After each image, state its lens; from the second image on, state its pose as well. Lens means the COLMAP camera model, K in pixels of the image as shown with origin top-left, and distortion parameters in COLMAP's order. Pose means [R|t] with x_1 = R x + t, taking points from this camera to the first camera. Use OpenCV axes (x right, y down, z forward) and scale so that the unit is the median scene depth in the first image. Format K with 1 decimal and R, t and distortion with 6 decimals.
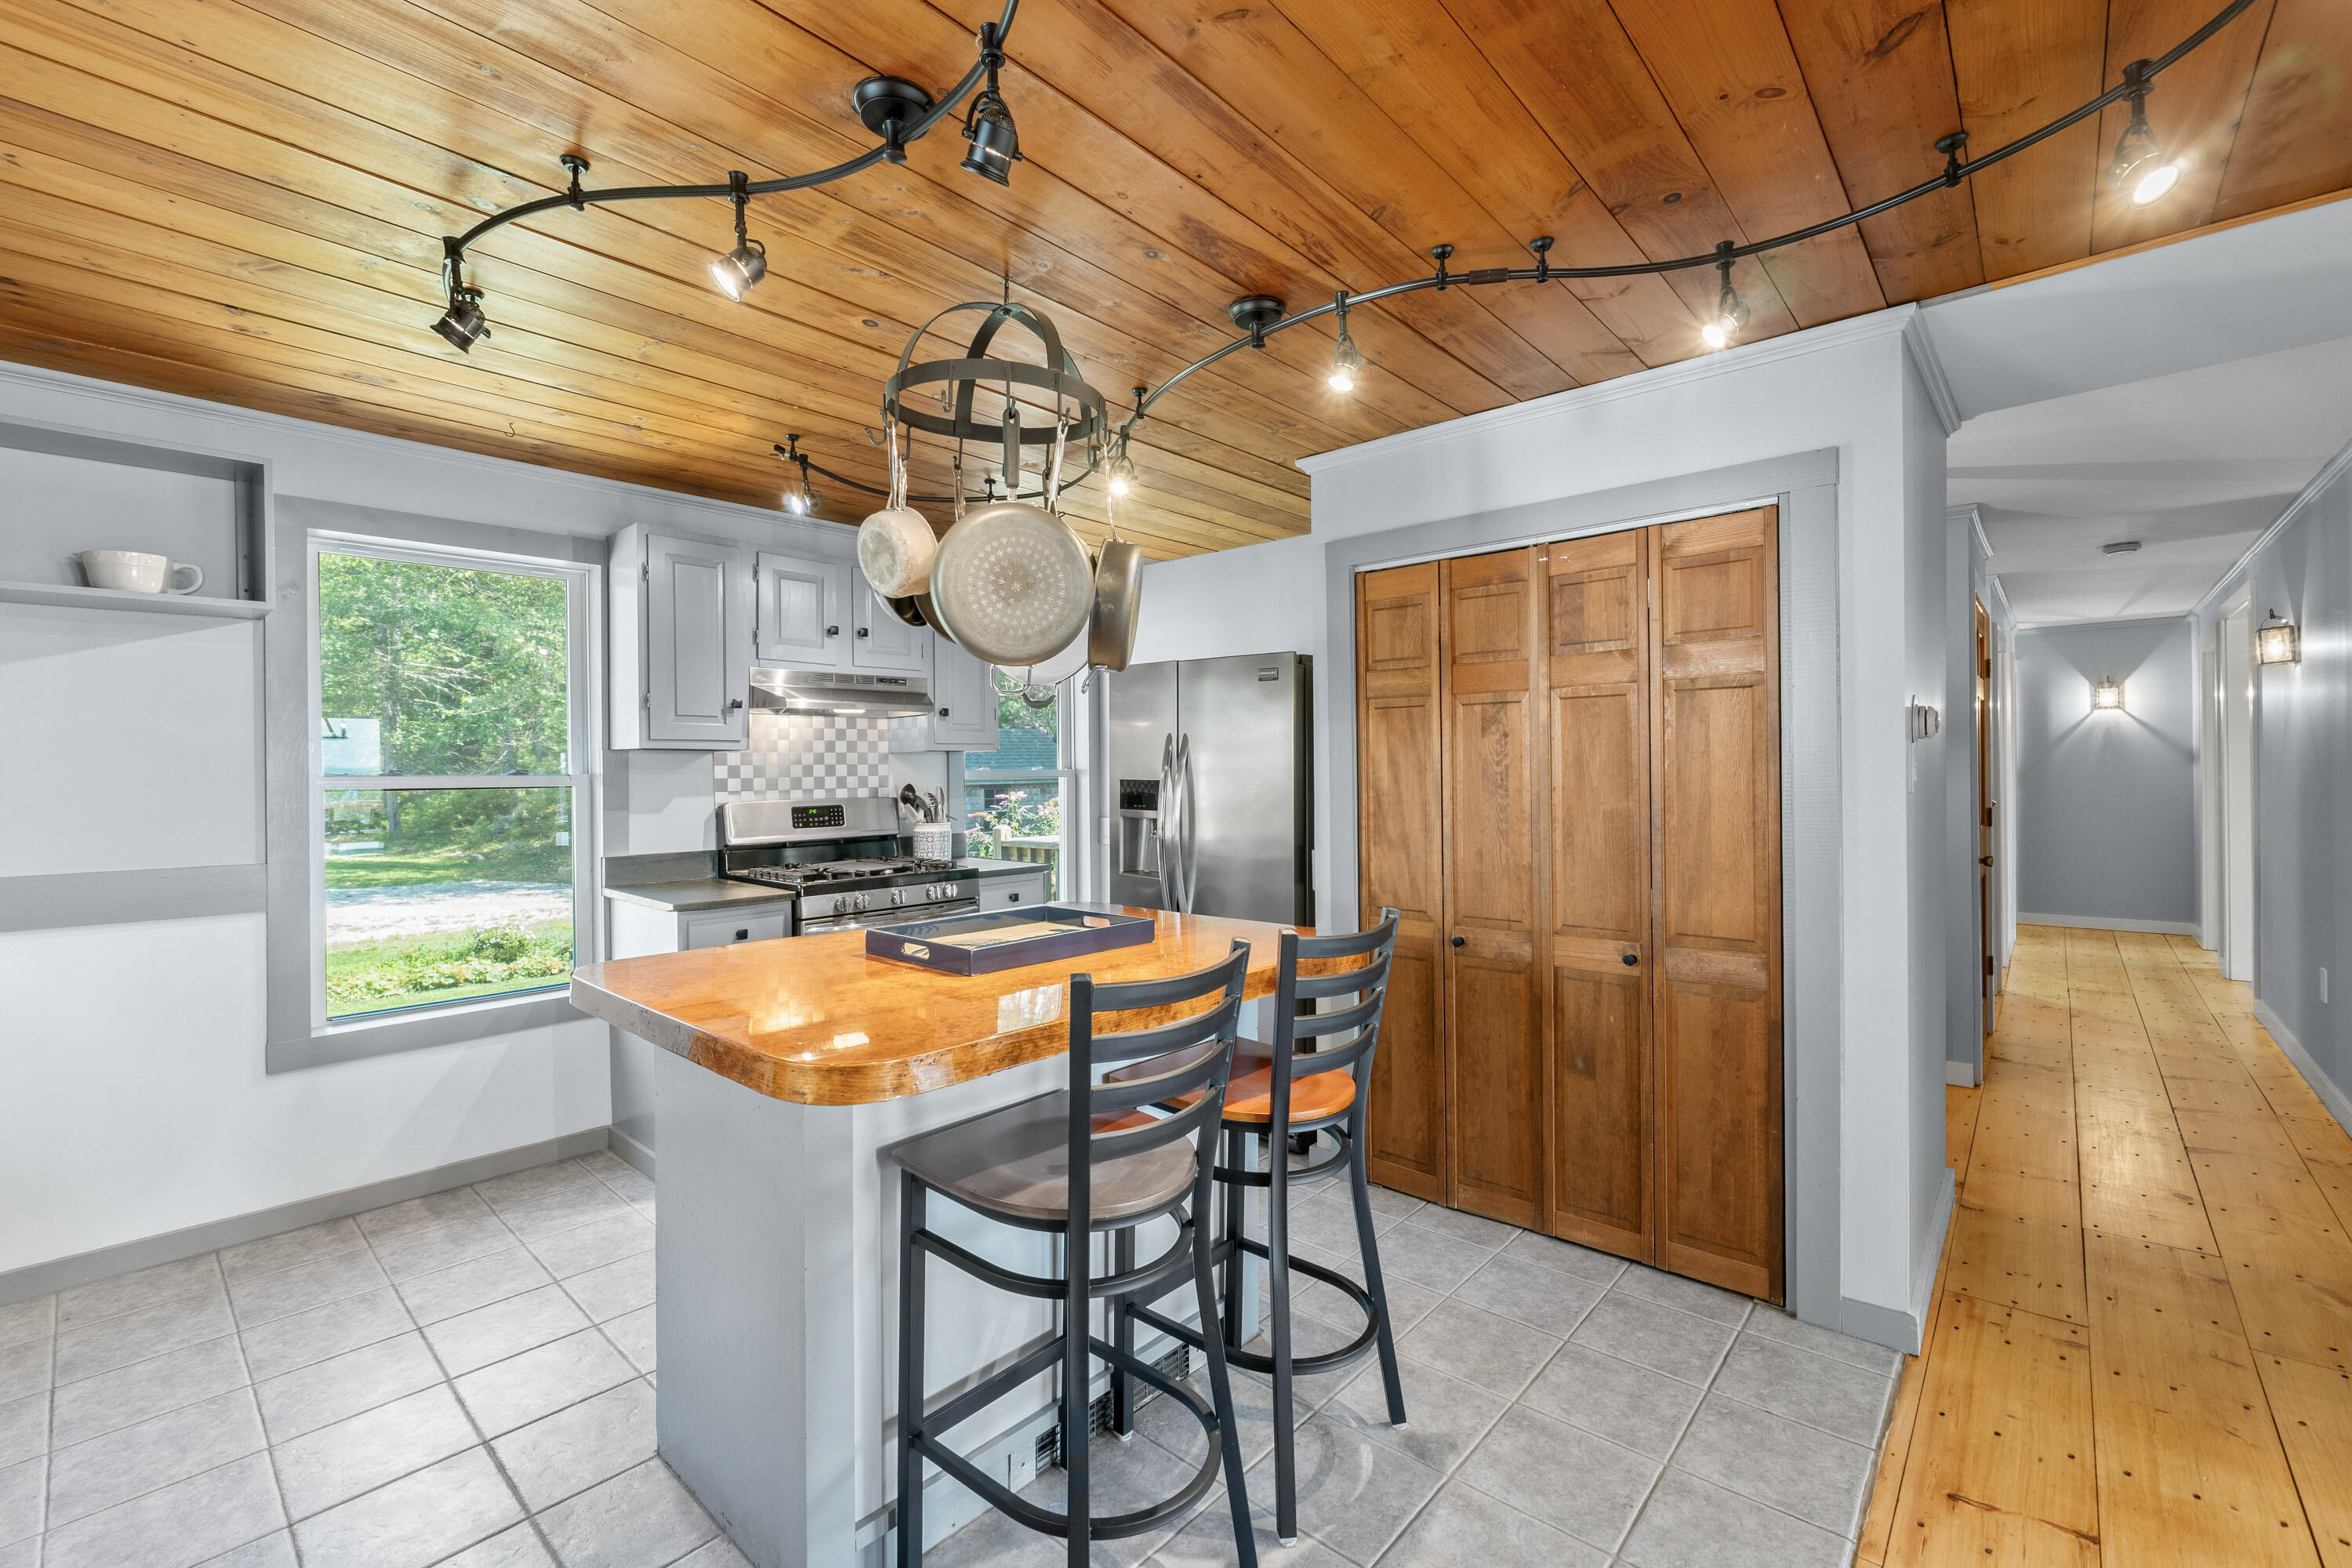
lens RADIAL K [[997.7, 0, 1180.8], [0, 997.7, 770.7], [0, 0, 1]] dist [-0.000260, 0.000064]
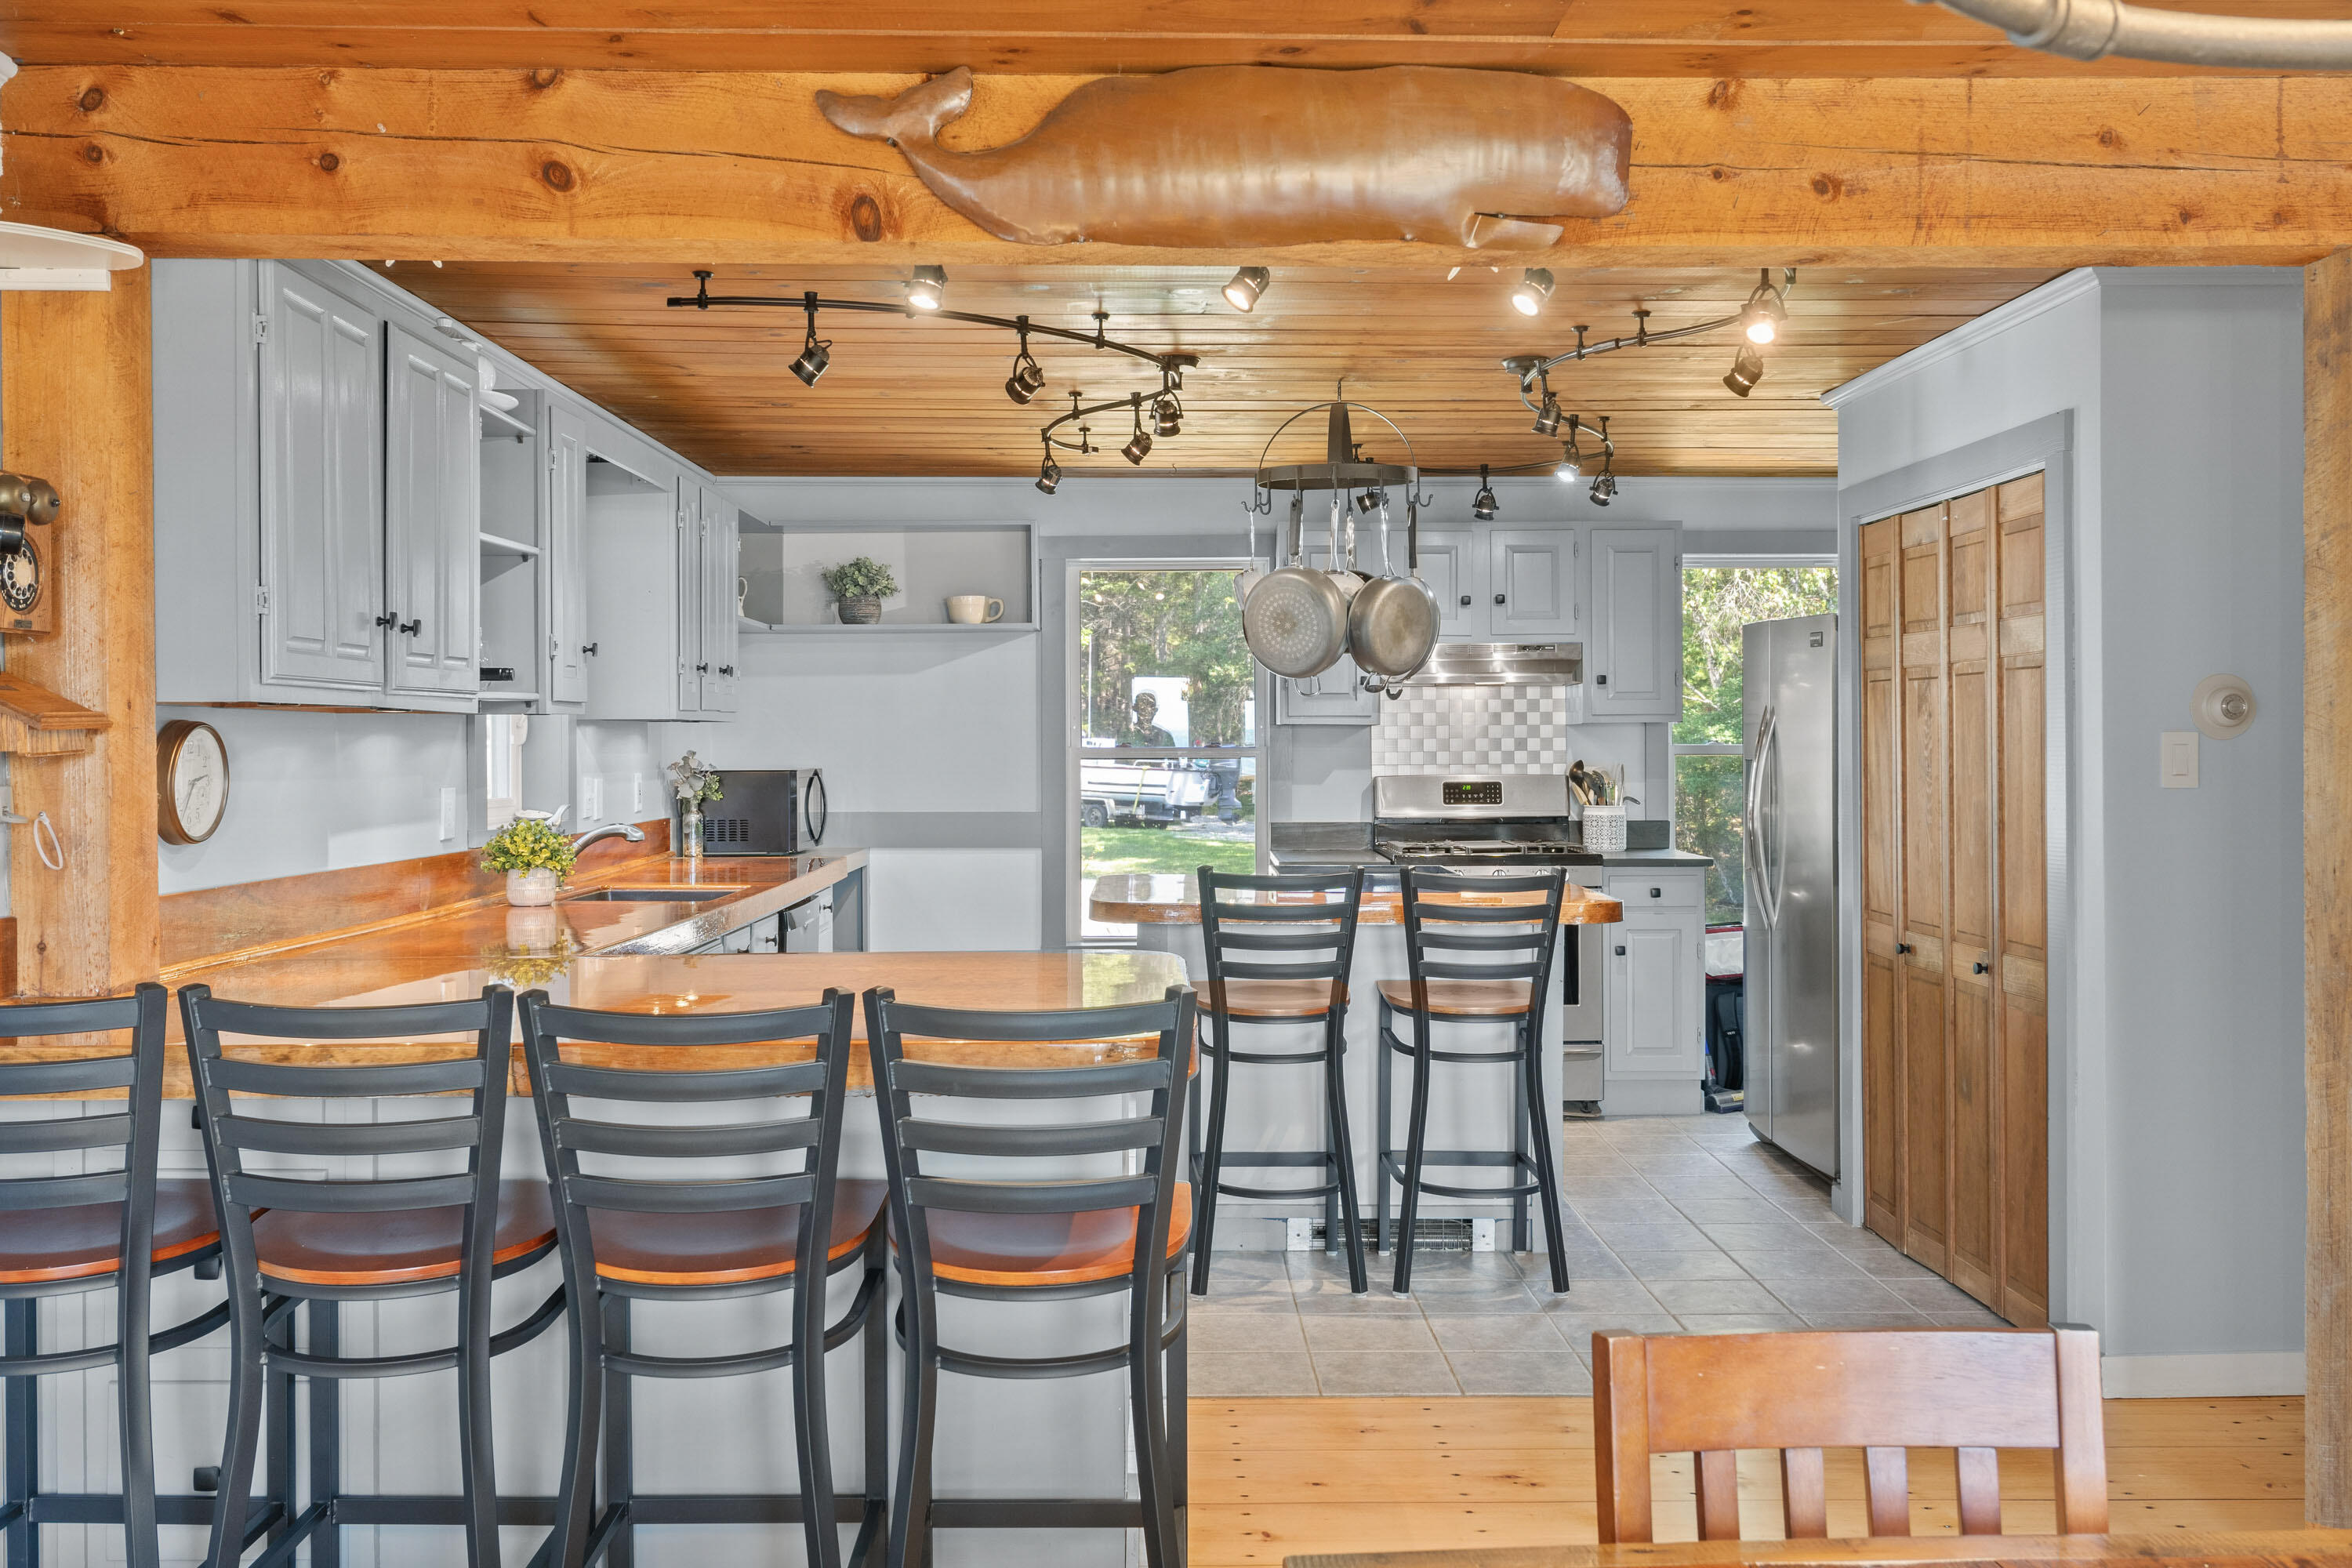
lens RADIAL K [[2015.4, 0, 1166.1], [0, 2015.4, 746.5], [0, 0, 1]] dist [0.011462, -0.016598]
pose [[0.672855, 0.010792, -0.739696, 1.139567], [-0.005054, 0.999937, 0.009991, -0.021462], [0.739757, -0.002983, 0.672867, -0.670842]]
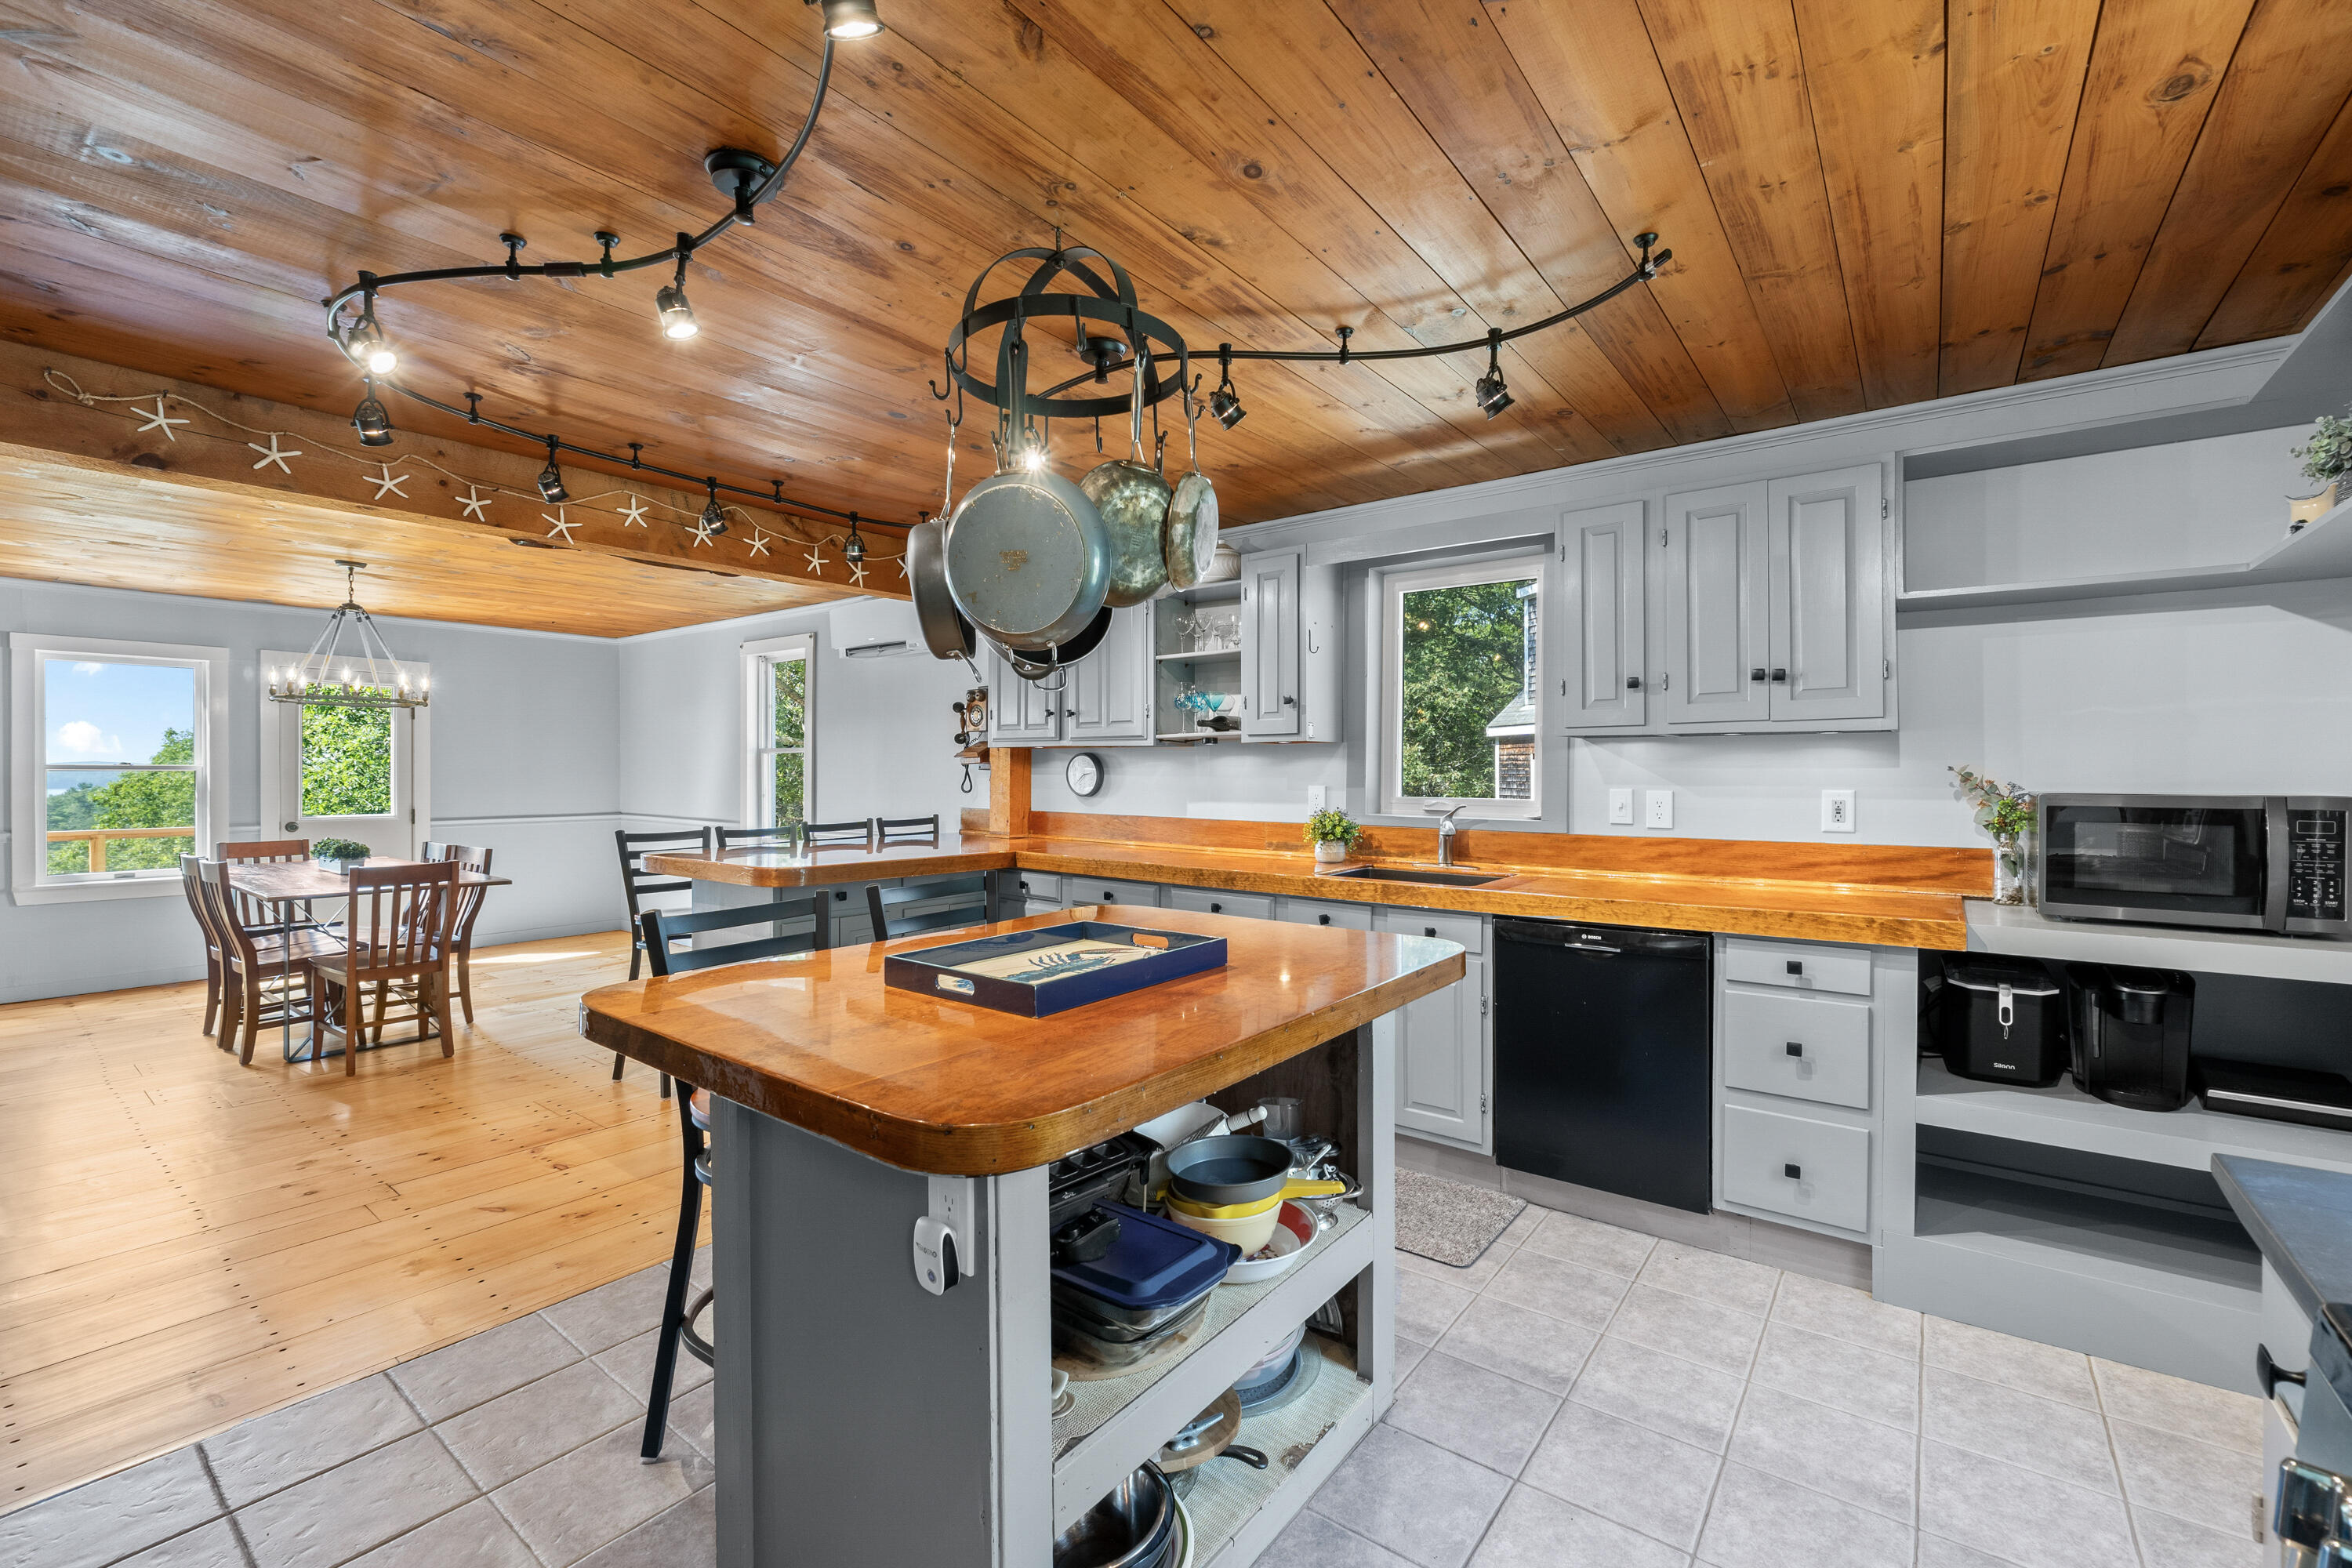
lens RADIAL K [[997.7, 0, 1170.5], [0, 997.7, 774.3], [0, 0, 1]] dist [-0.000260, 0.000064]
pose [[-0.997883, 0.009829, -0.064294, -0.137881], [0.009472, 0.999938, 0.005854, 0.005976], [0.064348, 0.005233, -0.997914, 1.326610]]
